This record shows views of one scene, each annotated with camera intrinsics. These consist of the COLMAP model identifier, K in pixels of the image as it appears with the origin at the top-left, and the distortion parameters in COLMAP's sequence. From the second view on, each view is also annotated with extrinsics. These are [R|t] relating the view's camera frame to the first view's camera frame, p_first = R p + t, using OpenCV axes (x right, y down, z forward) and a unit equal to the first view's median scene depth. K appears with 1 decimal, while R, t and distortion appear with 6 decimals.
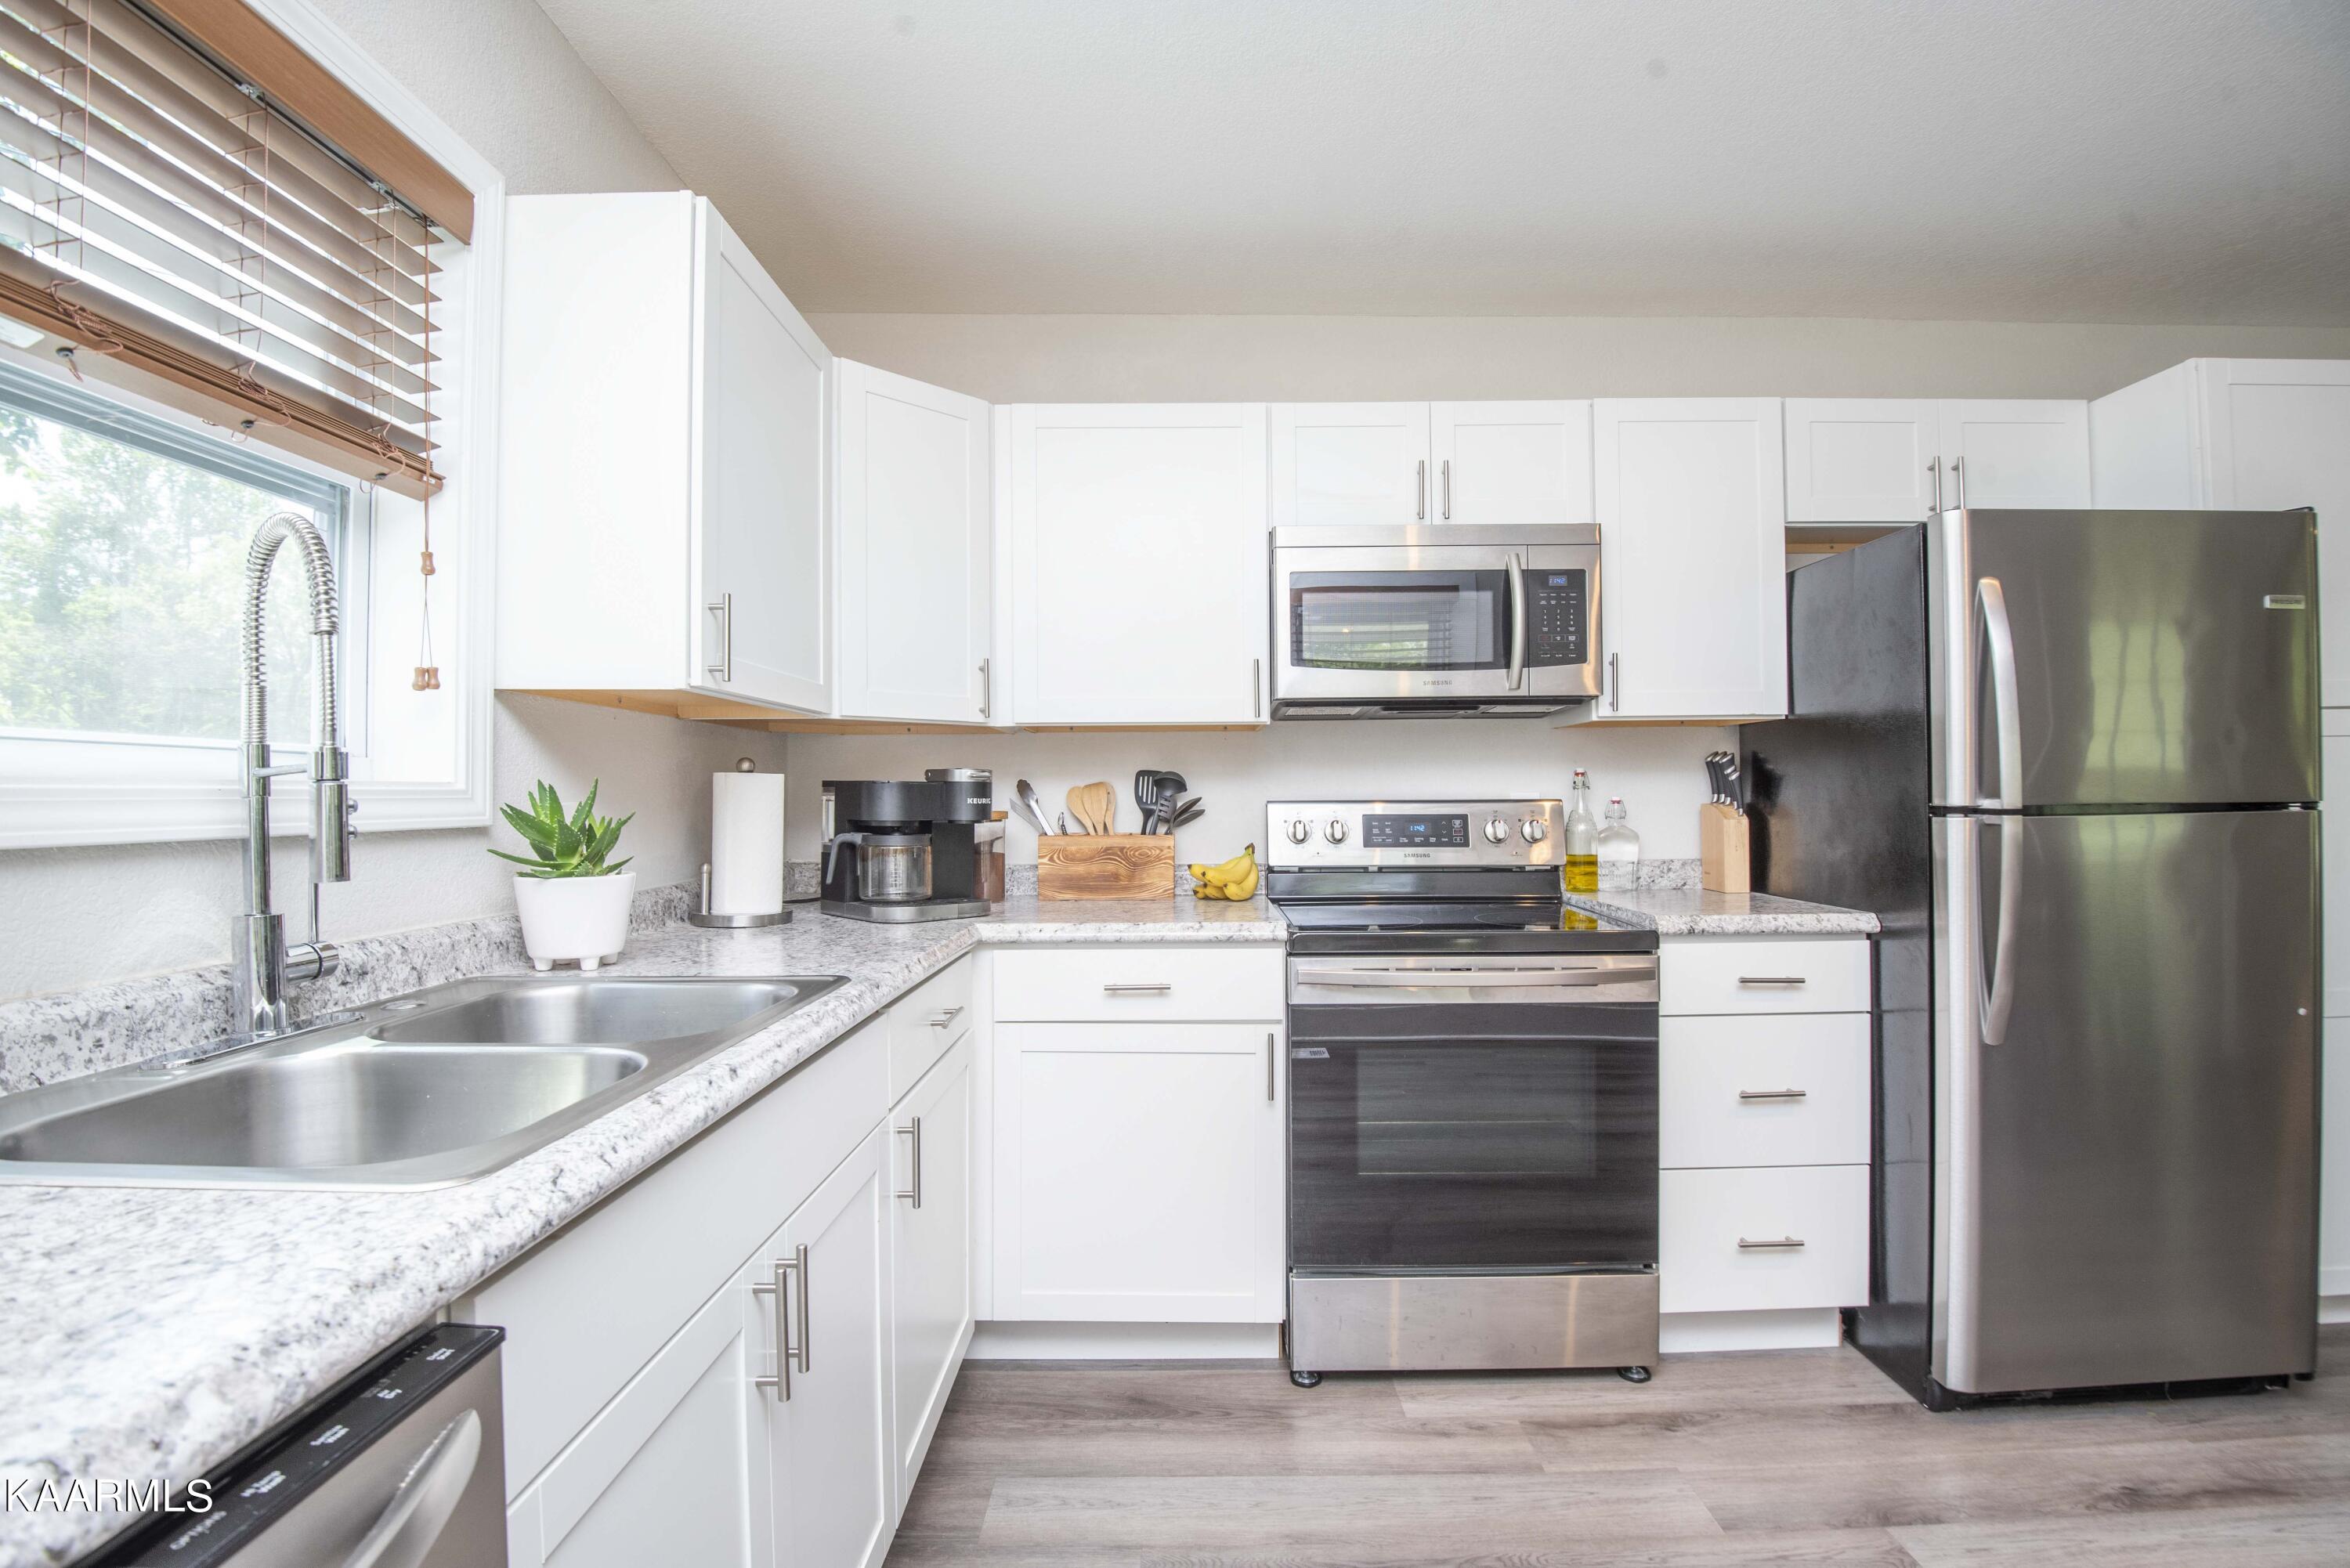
lens RADIAL K [[1060.5, 0, 1177.7], [0, 1060.5, 793.3], [0, 0, 1]] dist [0.013592, -0.050453]
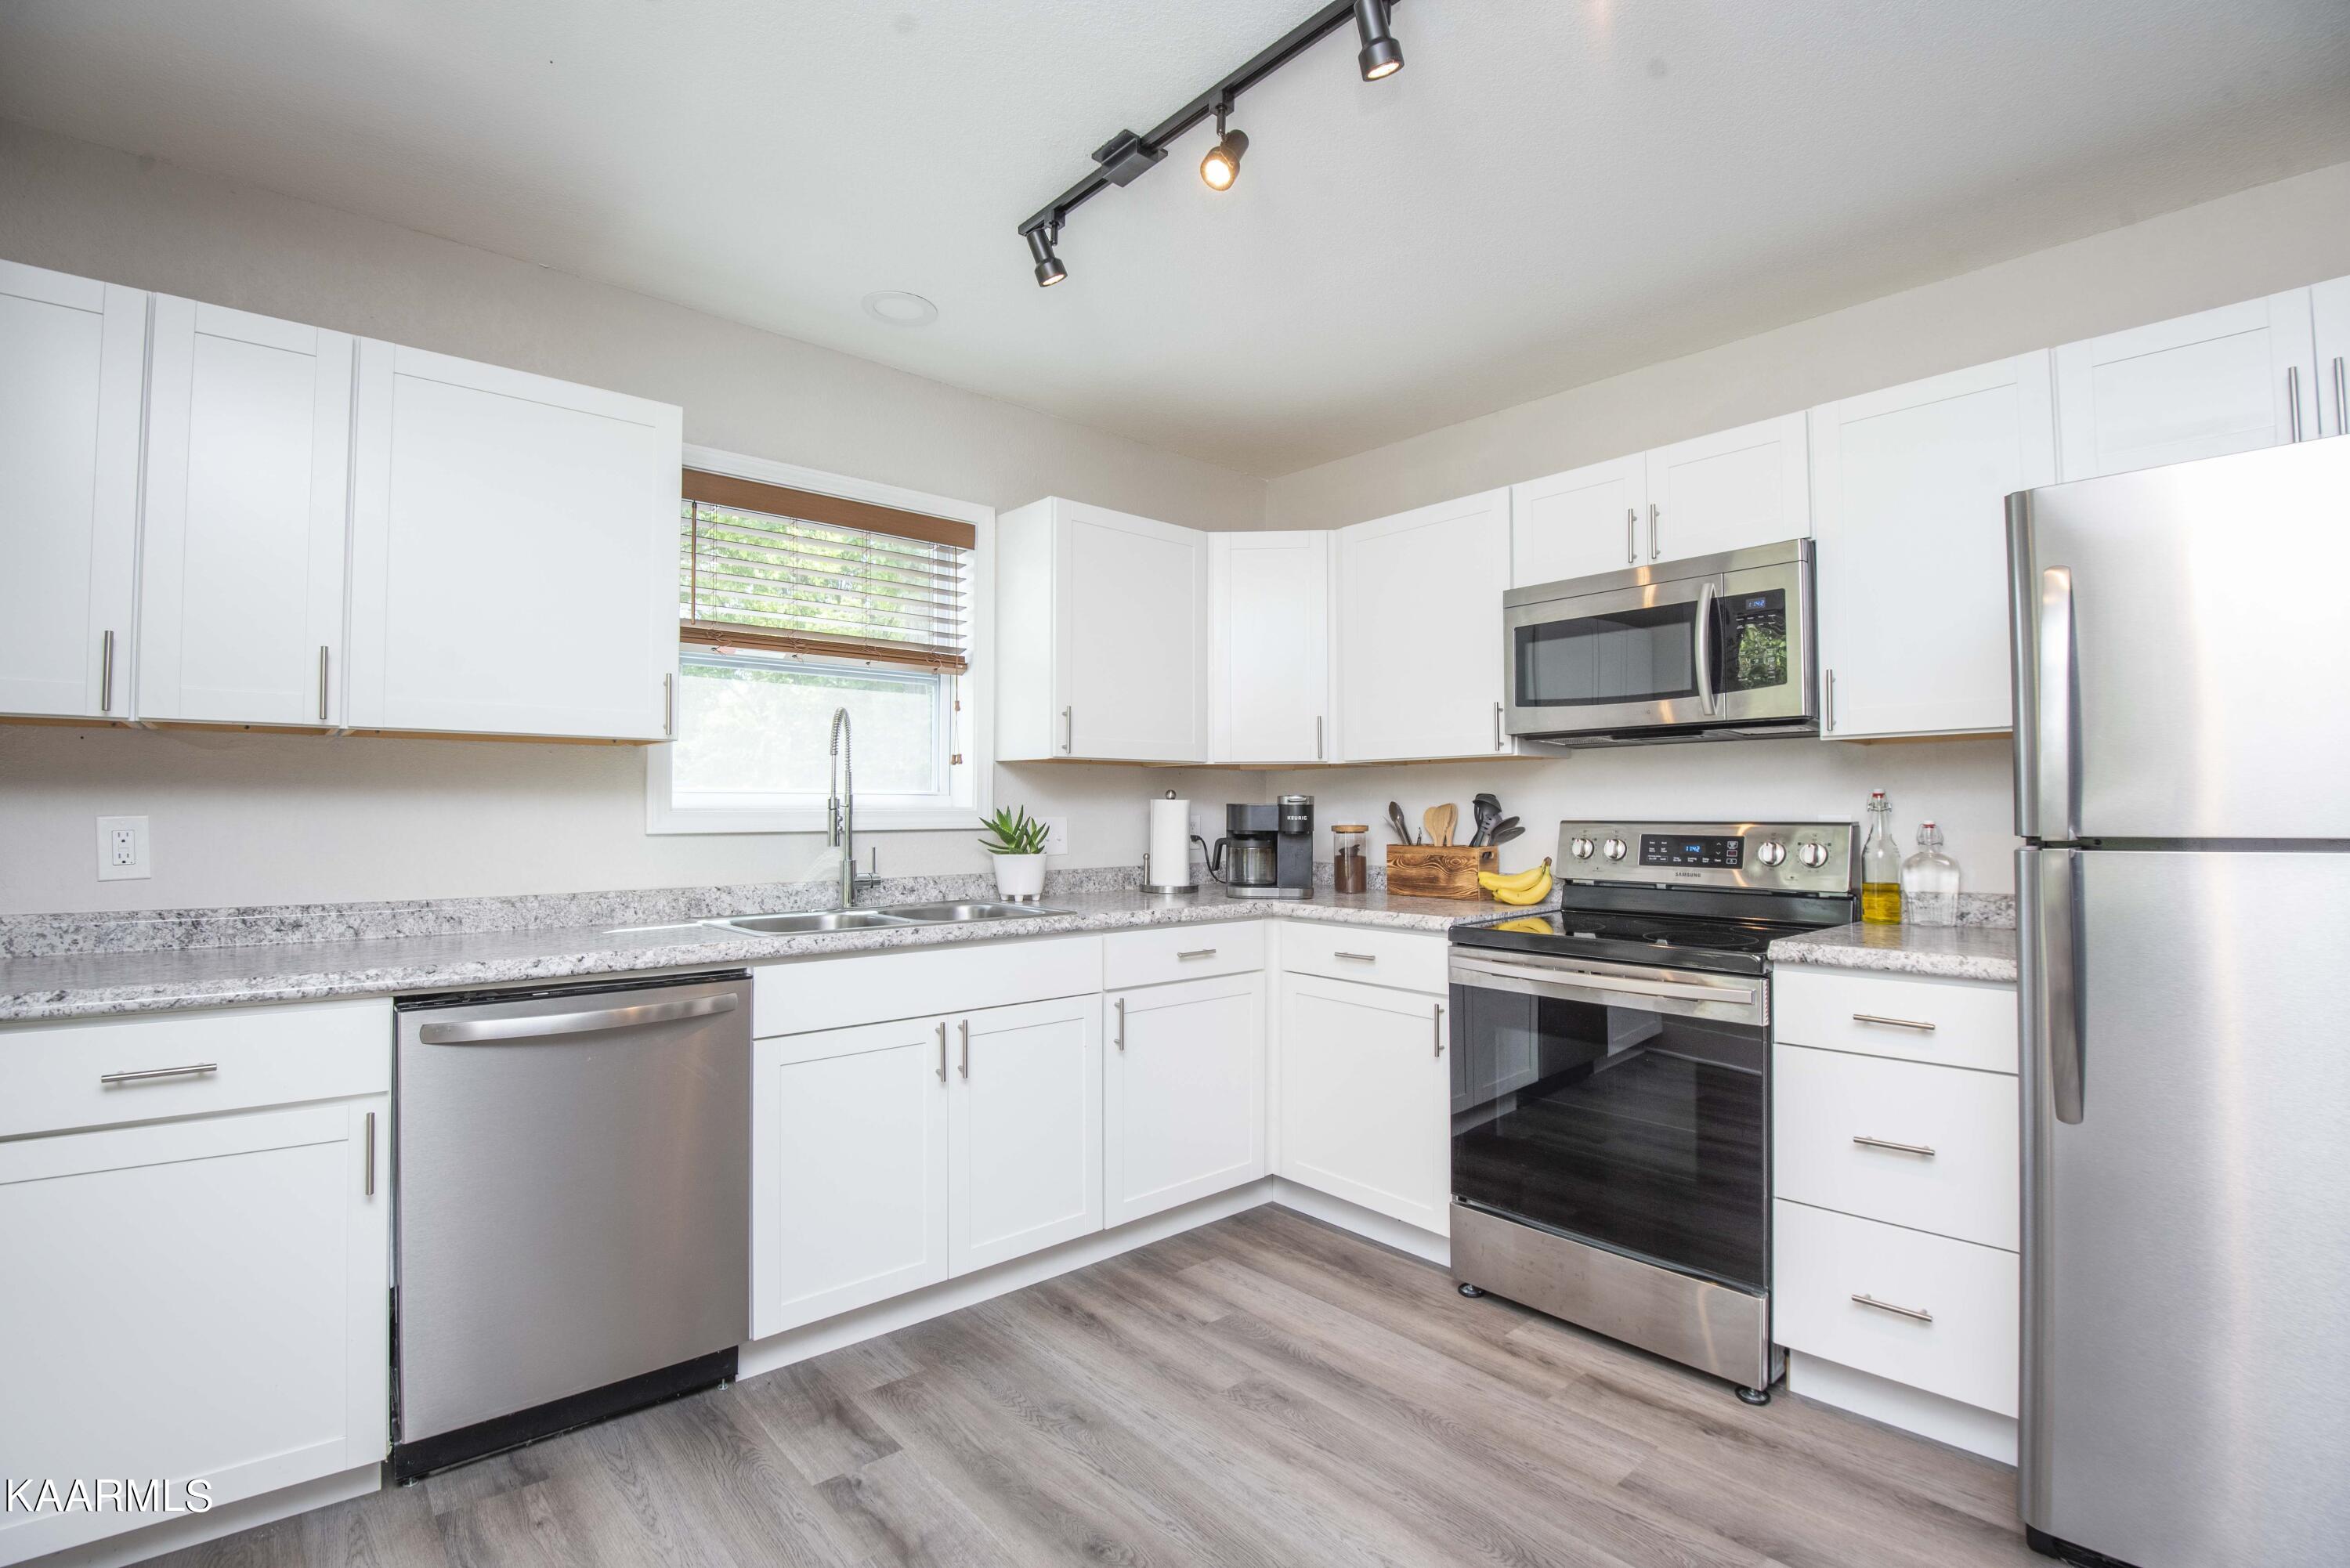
lens RADIAL K [[1060.5, 0, 1177.7], [0, 1060.5, 793.3], [0, 0, 1]] dist [0.013592, -0.050453]
pose [[0.667018, -0.006317, -0.745015, 0.816734], [-0.001372, 0.999952, -0.009708, -0.012440], [0.745041, 0.007498, 0.666977, -0.076560]]
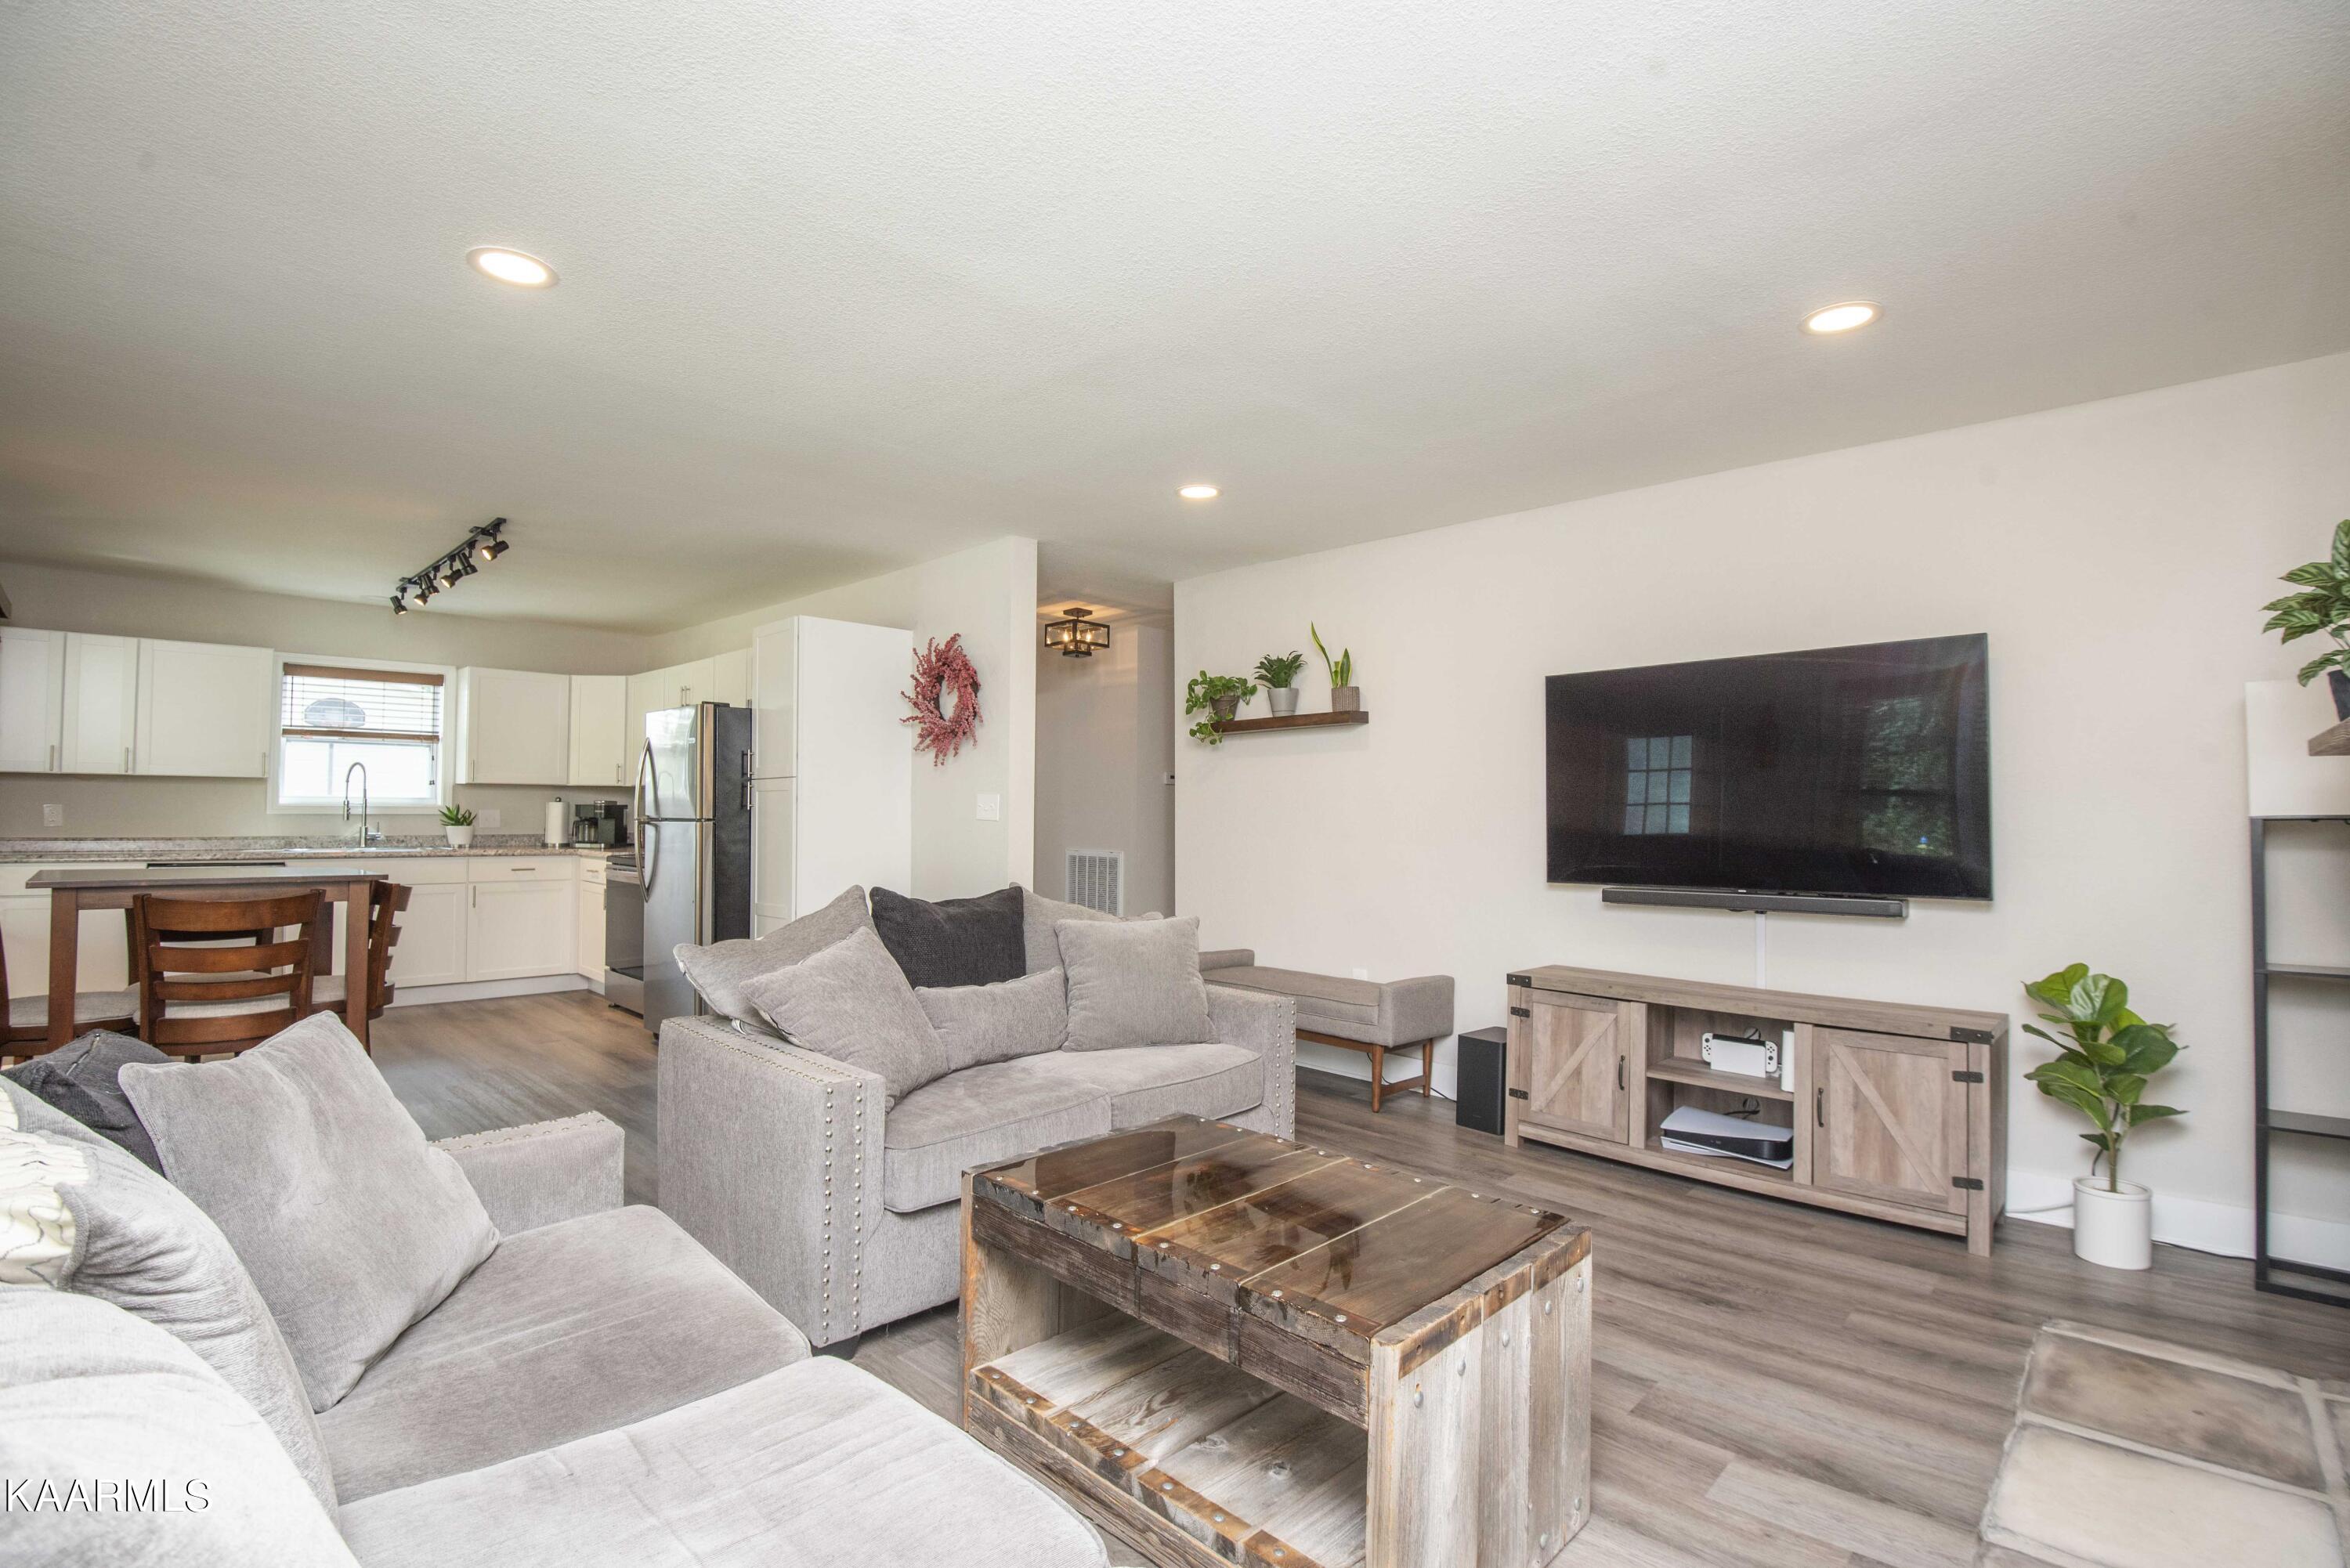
lens RADIAL K [[1057.4, 0, 1175.0], [0, 1057.4, 784.0], [0, 0, 1]] dist [-0.000186, -0.025438]
pose [[0.716554, -0.000321, -0.697532, 3.361683], [-0.014134, 0.999788, -0.014979, -0.052763], [0.697388, 0.020592, 0.716397, -0.038863]]
